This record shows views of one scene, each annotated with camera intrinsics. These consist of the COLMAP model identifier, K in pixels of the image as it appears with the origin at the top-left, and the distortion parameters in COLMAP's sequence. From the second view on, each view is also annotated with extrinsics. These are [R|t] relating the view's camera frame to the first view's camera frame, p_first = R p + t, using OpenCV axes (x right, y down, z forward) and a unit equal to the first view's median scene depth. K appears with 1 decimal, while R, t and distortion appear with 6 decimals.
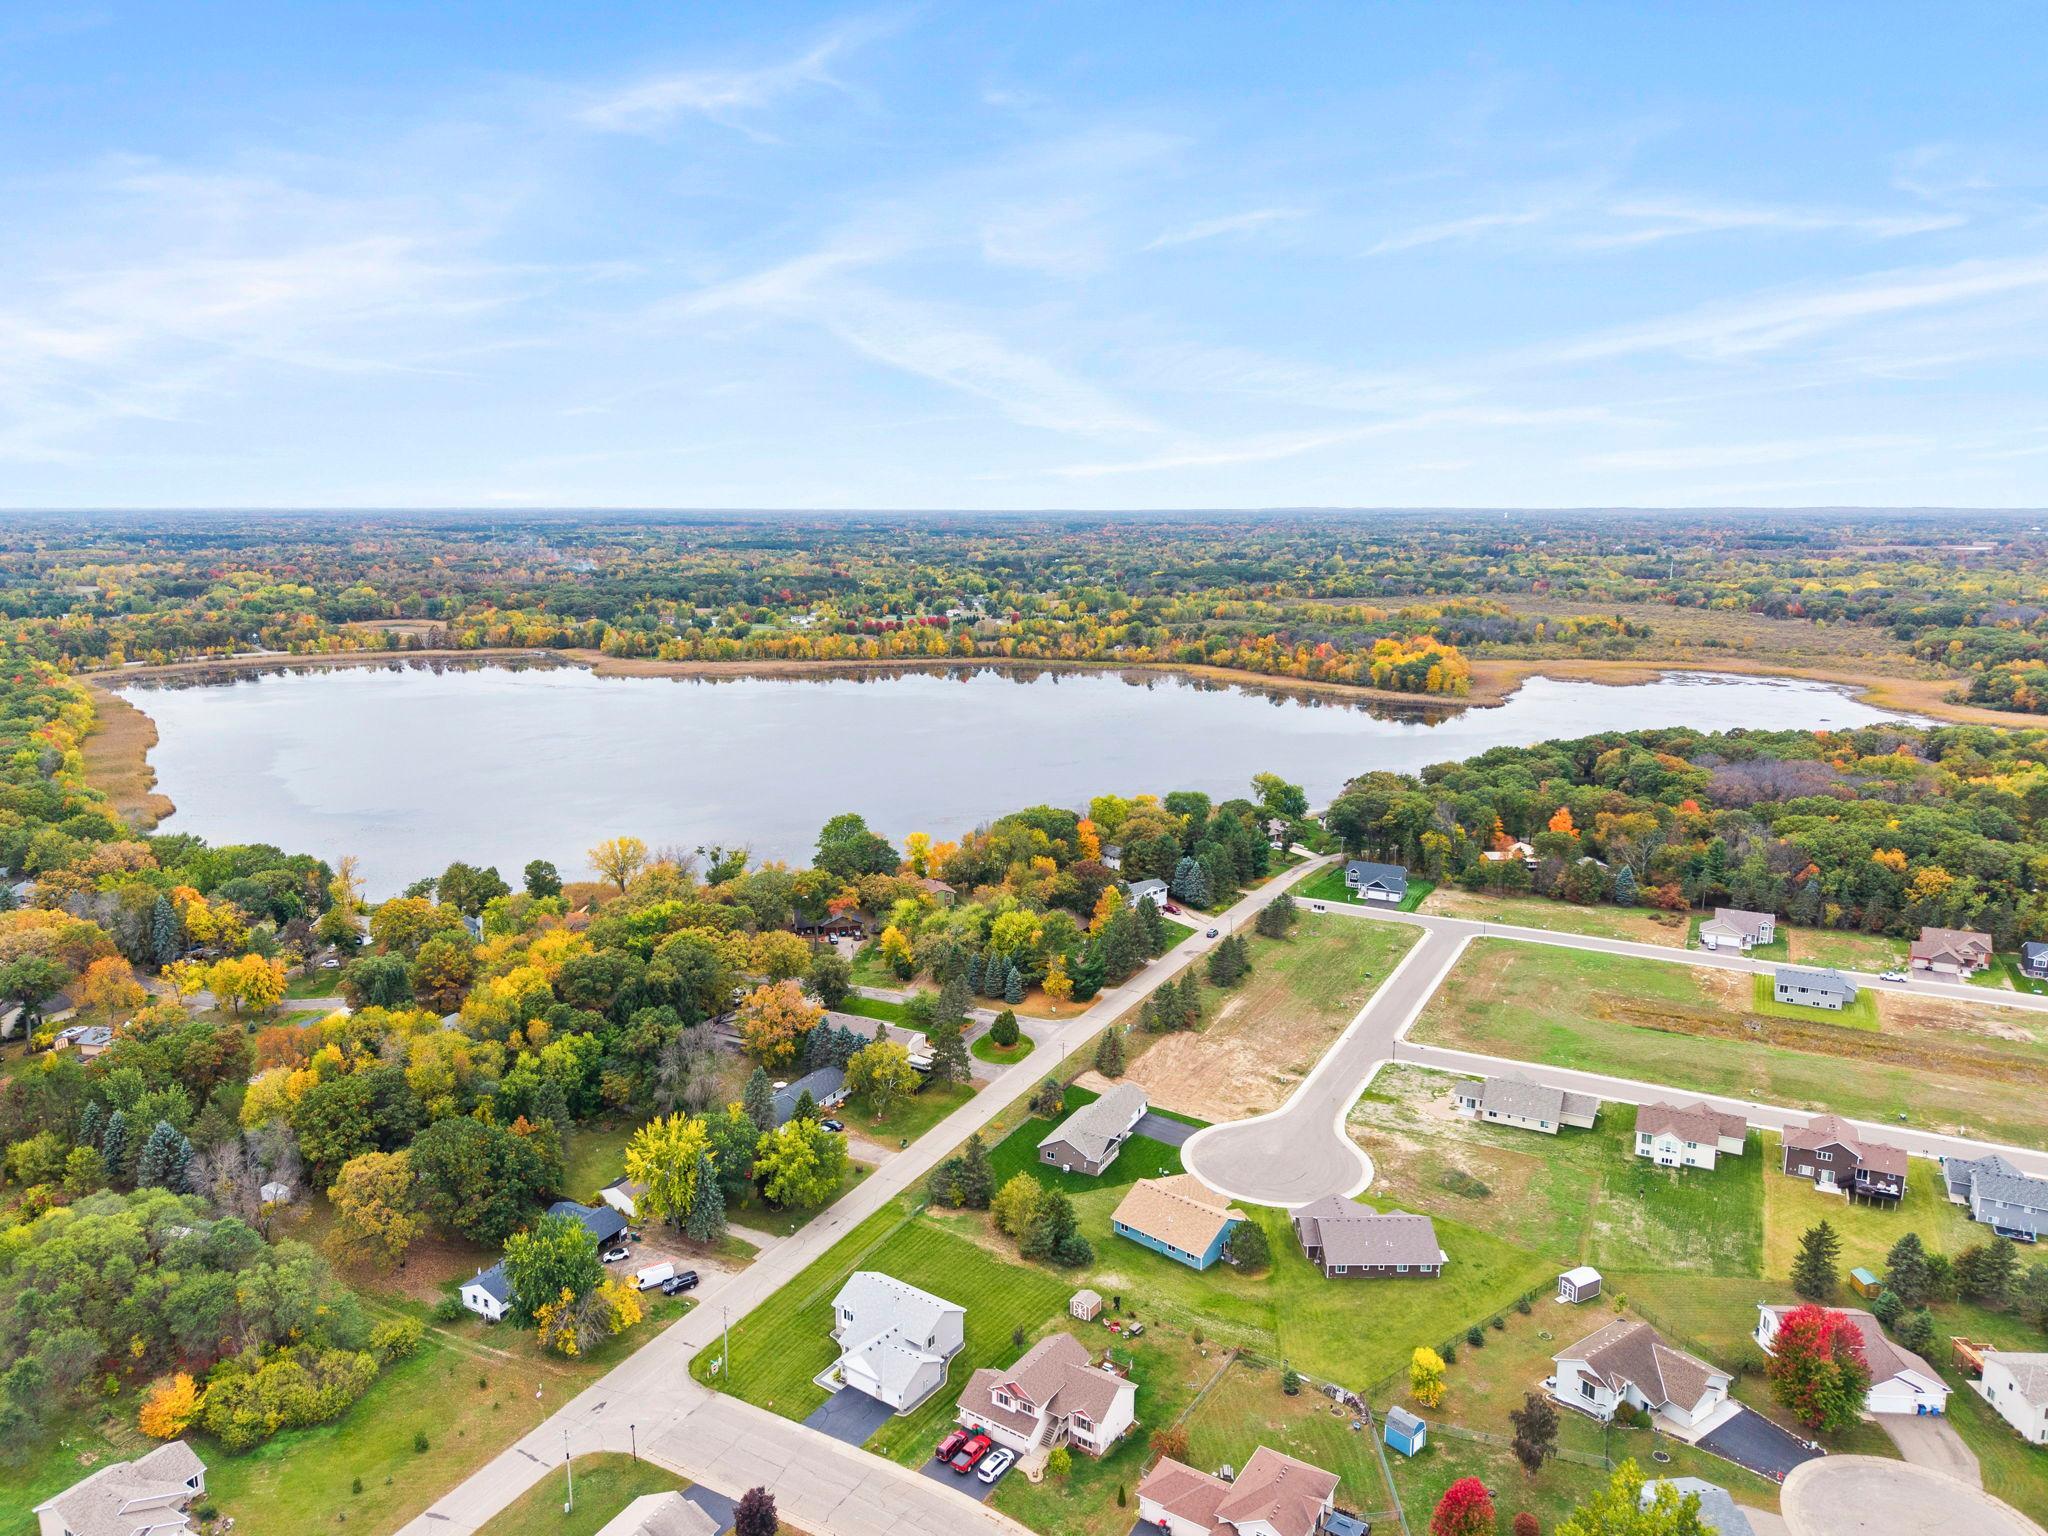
lens RADIAL K [[1366.3, 0, 1023.8], [0, 1366.3, 797.4], [0, 0, 1]] dist [0.073204, -0.099419]
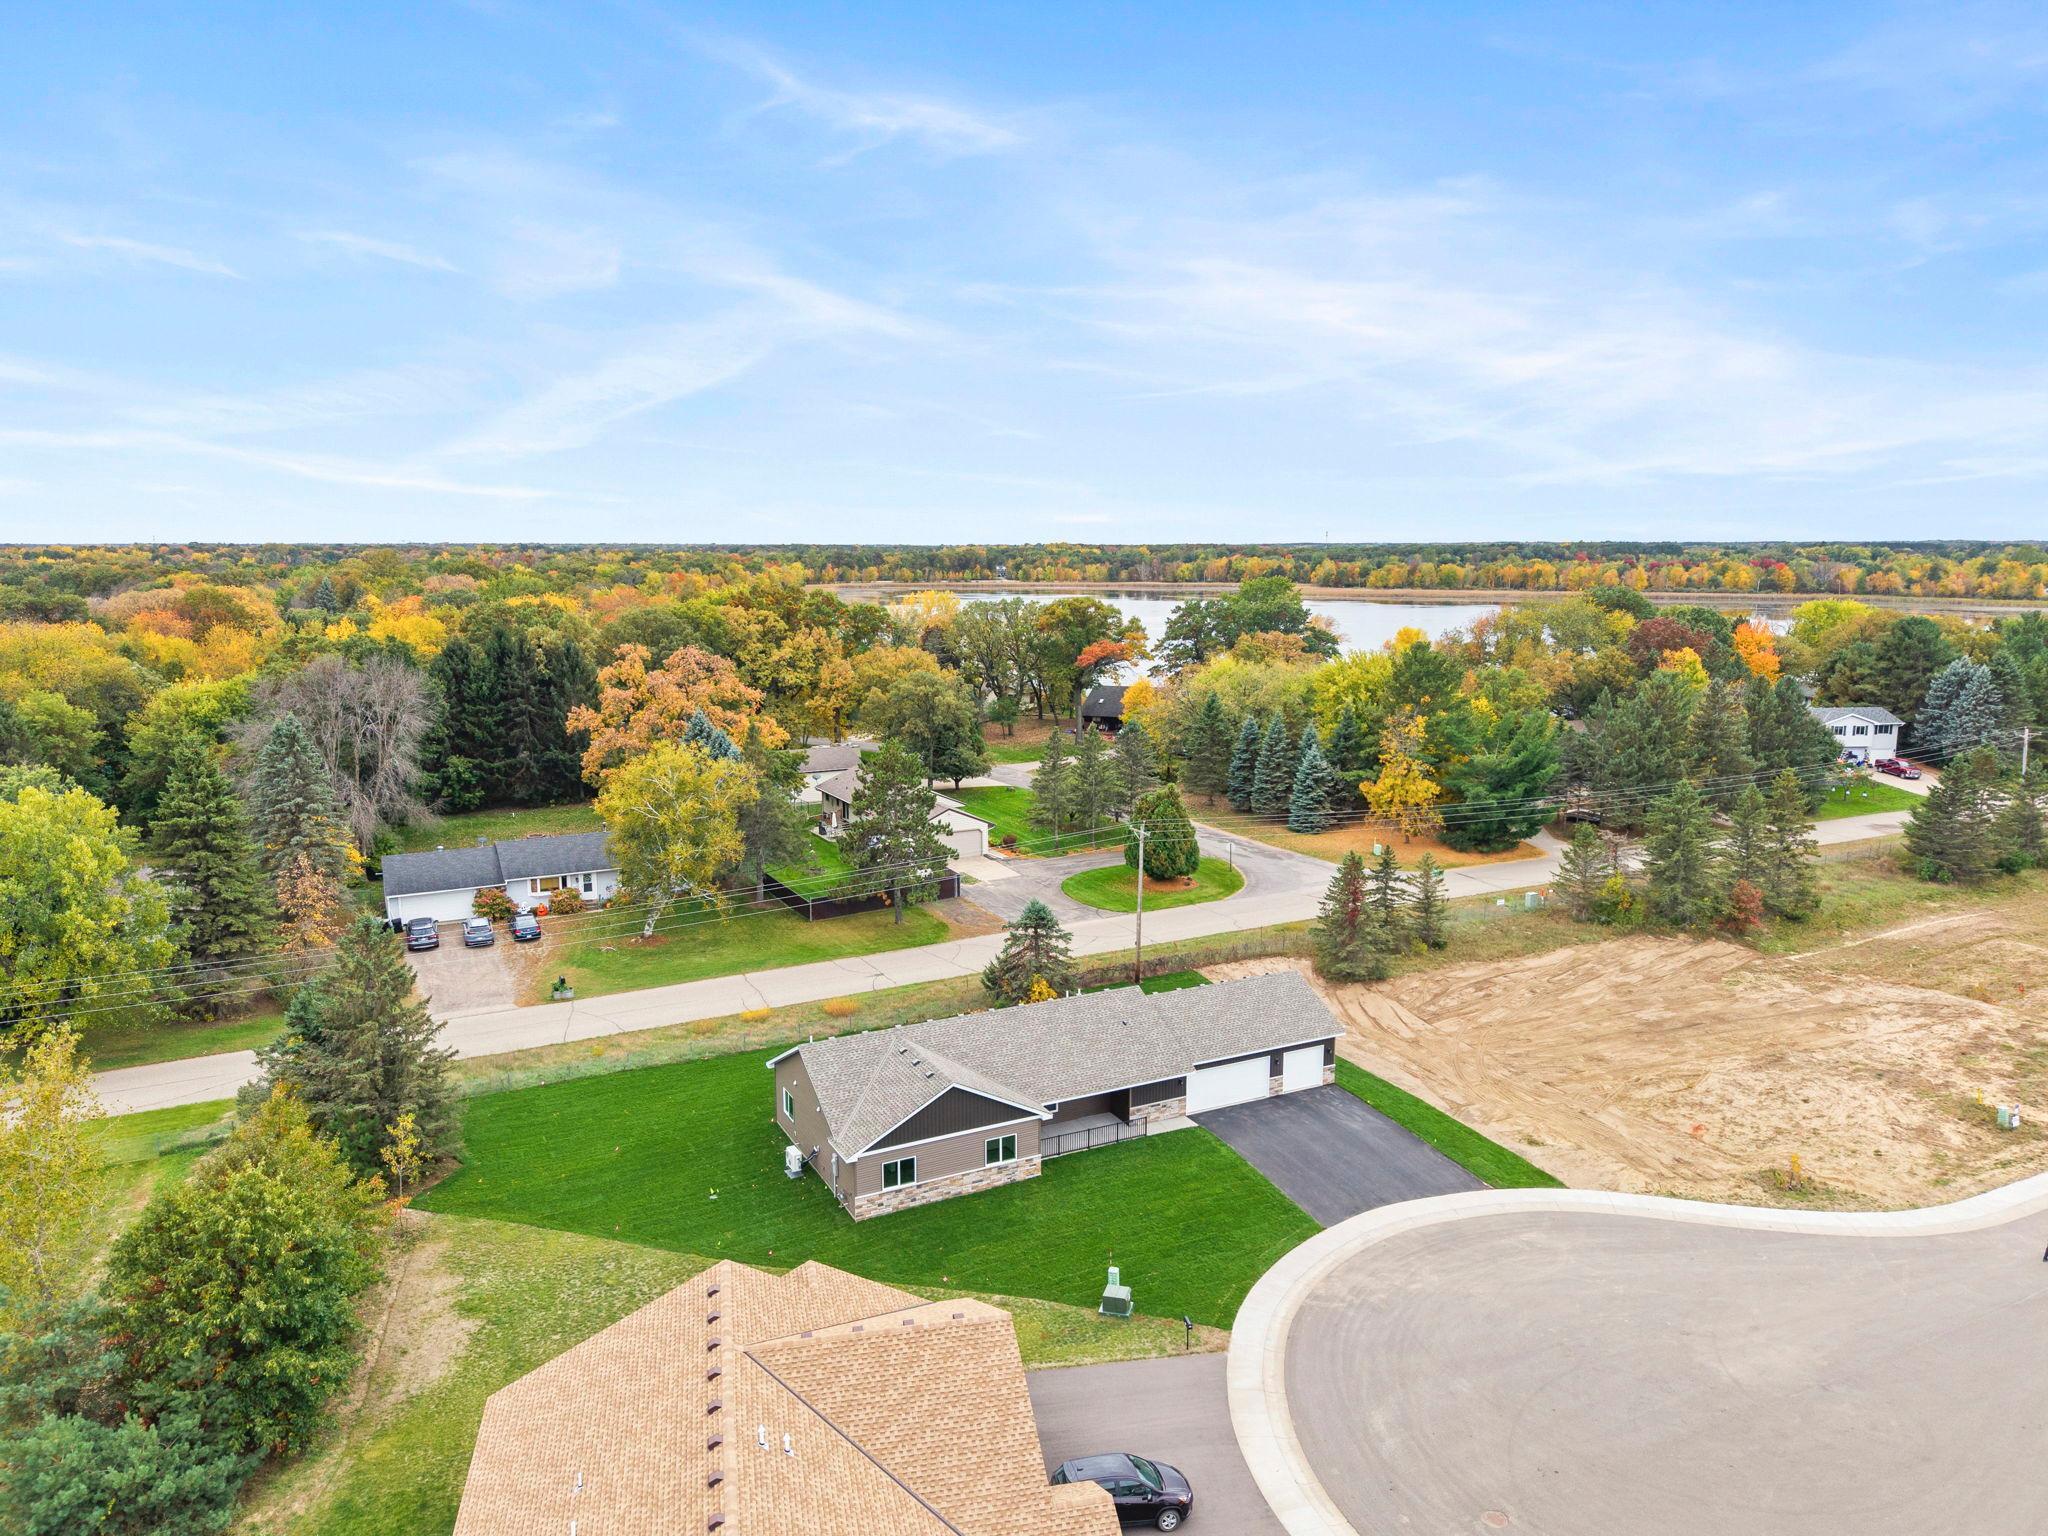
lens RADIAL K [[1366.3, 0, 1023.8], [0, 1366.3, 797.4], [0, 0, 1]] dist [0.073204, -0.099419]
pose [[0.823093, 0.103400, -0.558413, 0.052153], [-0.118584, 0.992903, 0.009062, 0.049568], [0.555387, 0.058760, 0.829513, 0.204920]]
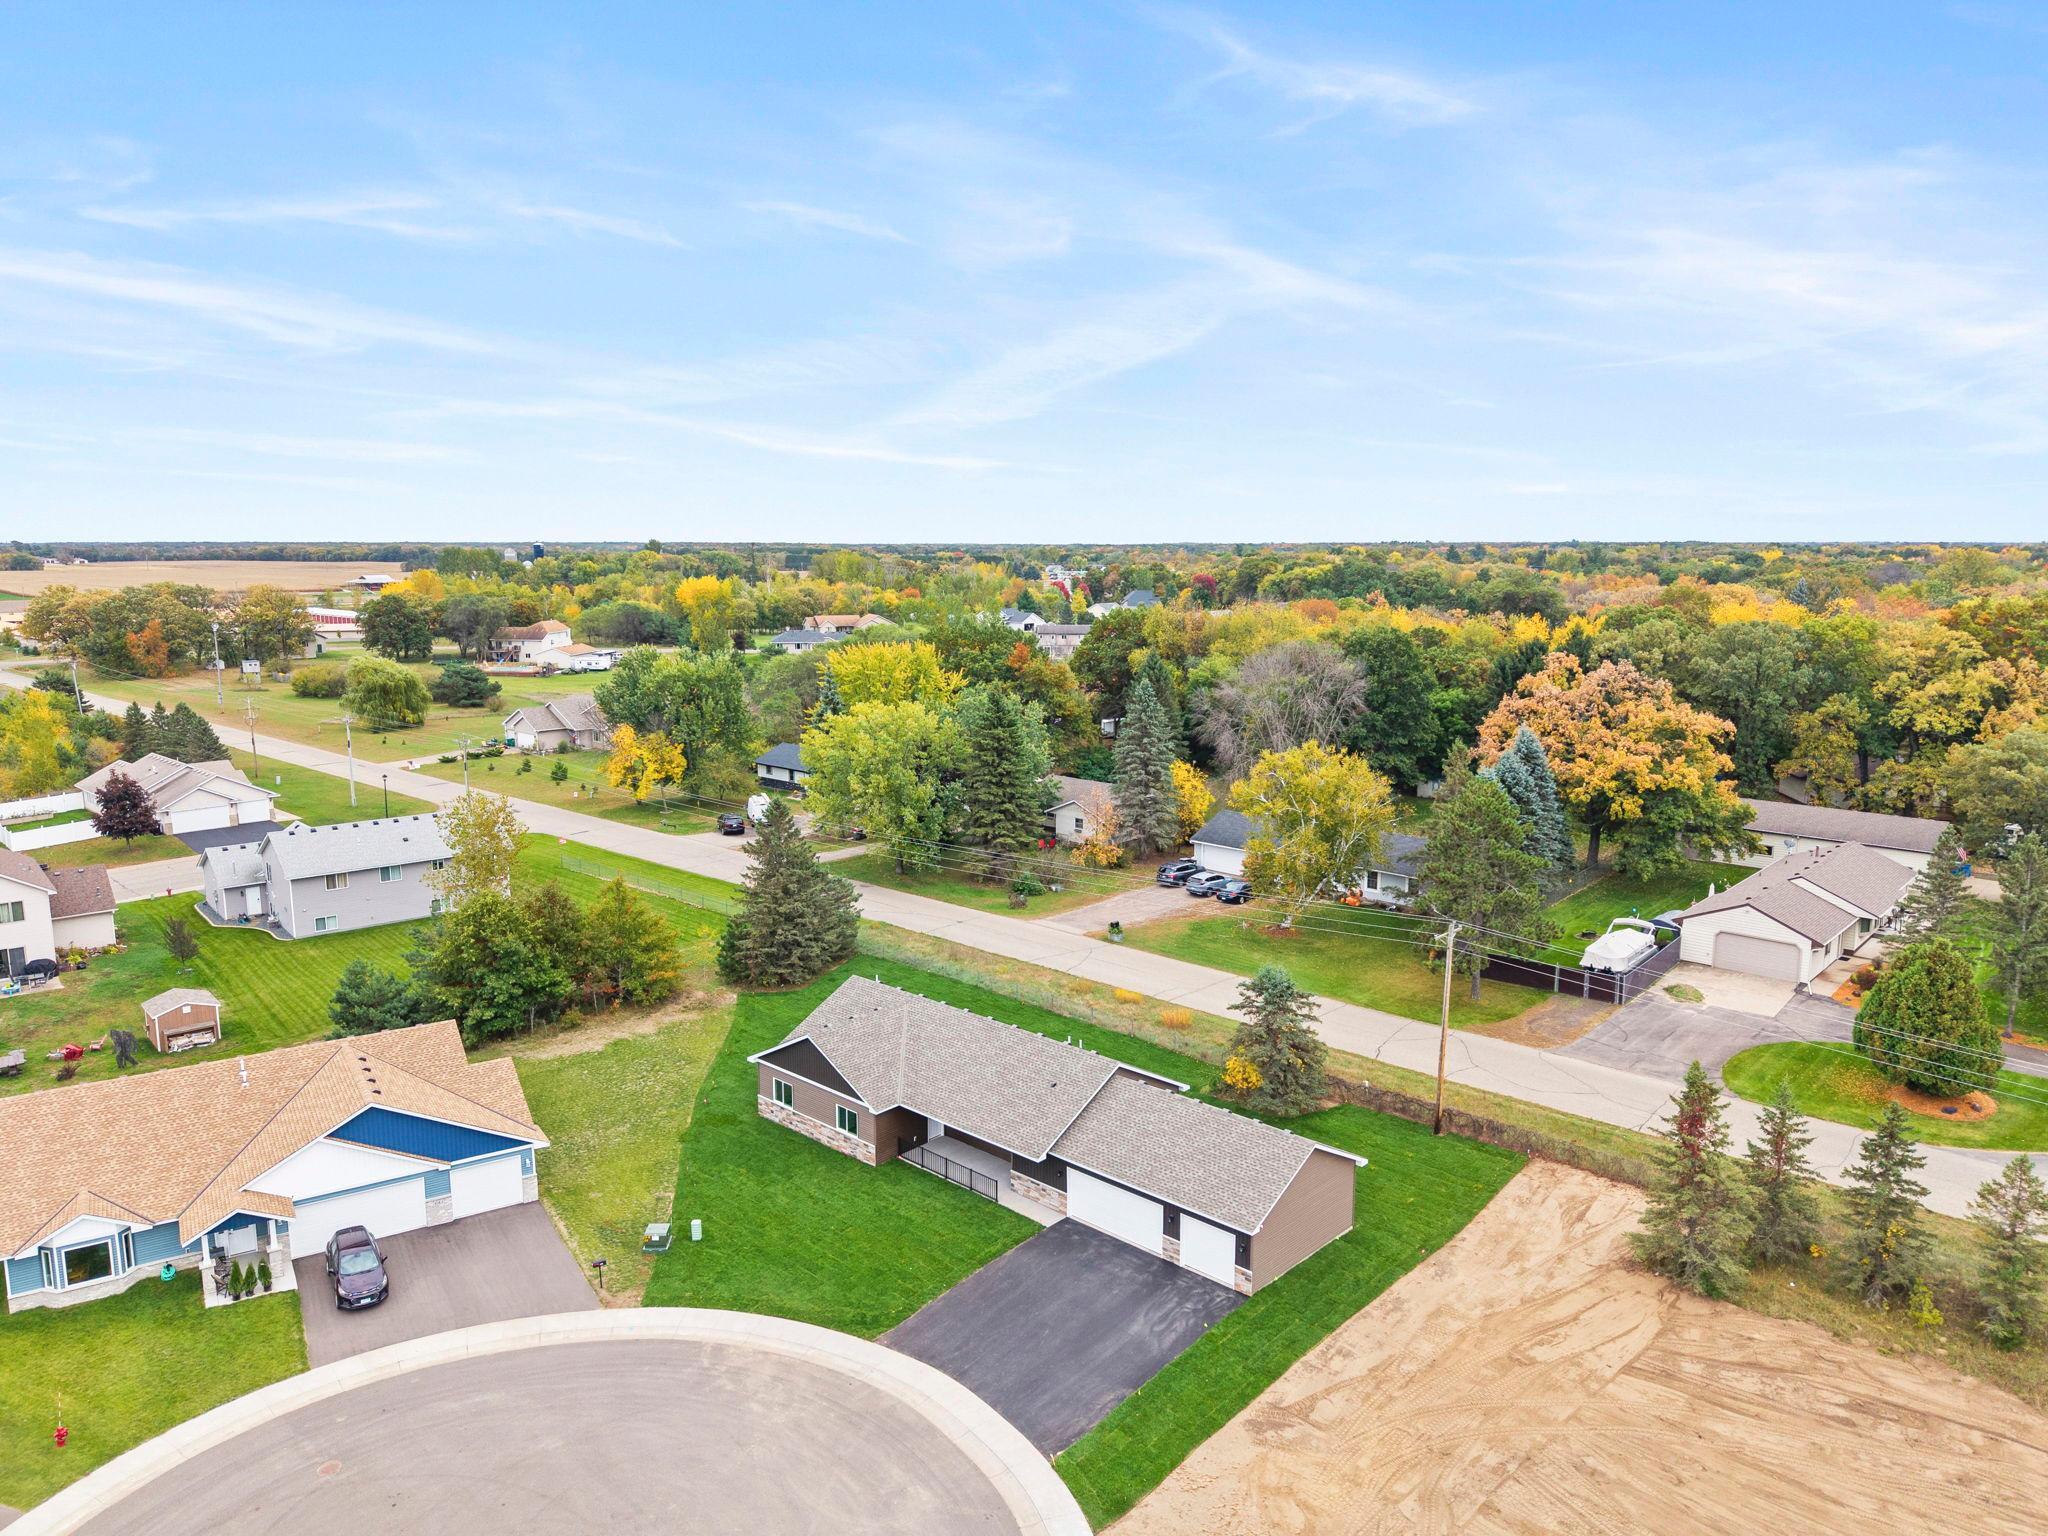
lens RADIAL K [[1366.3, 0, 1023.8], [0, 1366.3, 797.4], [0, 0, 1]] dist [0.073204, -0.099419]
pose [[-0.255508, 0.177484, -0.950376, 0.076621], [-0.202532, 0.951368, 0.232120, 0.033870], [0.945355, 0.251790, -0.207136, 0.277028]]
